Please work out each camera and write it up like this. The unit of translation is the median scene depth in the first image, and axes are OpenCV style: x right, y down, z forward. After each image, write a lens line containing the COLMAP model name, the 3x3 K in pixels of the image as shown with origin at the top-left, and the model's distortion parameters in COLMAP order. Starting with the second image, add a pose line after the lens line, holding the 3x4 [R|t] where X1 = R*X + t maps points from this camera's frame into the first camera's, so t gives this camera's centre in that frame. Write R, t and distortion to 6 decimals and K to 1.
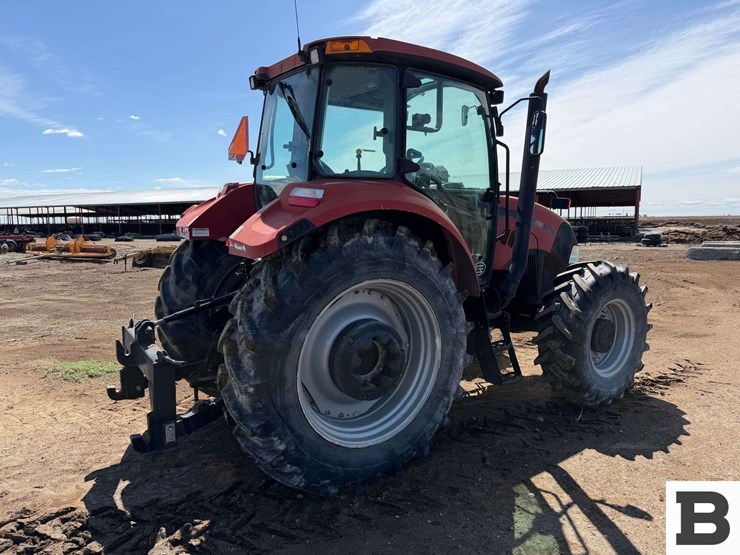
lens RADIAL K [[526.5, 0, 370.6], [0, 526.5, 278.8], [0, 0, 1]] dist [0.059112, -0.071351]
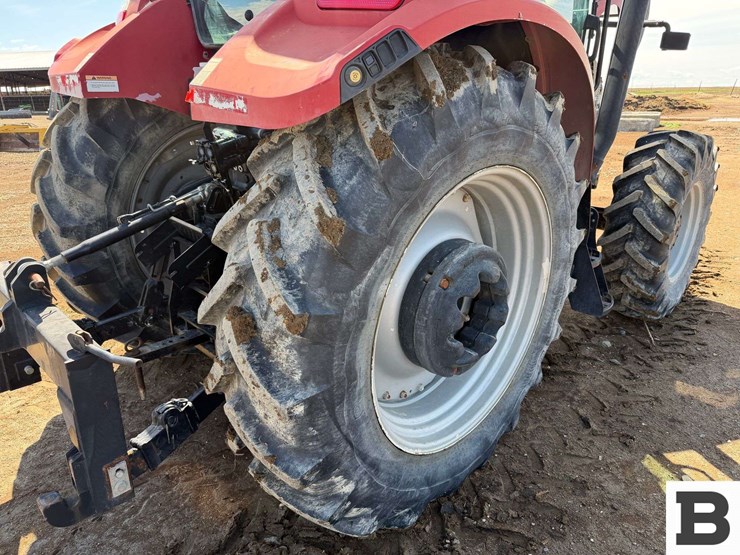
lens RADIAL K [[526.5, 0, 368.0], [0, 526.5, 284.0], [0, 0, 1]] dist [0.059112, -0.071351]
pose [[0.979707, -0.069614, 0.187957, -0.226936], [0.024125, 0.971886, 0.234214, -0.013197], [-0.198977, -0.224927, 0.953843, 0.505413]]
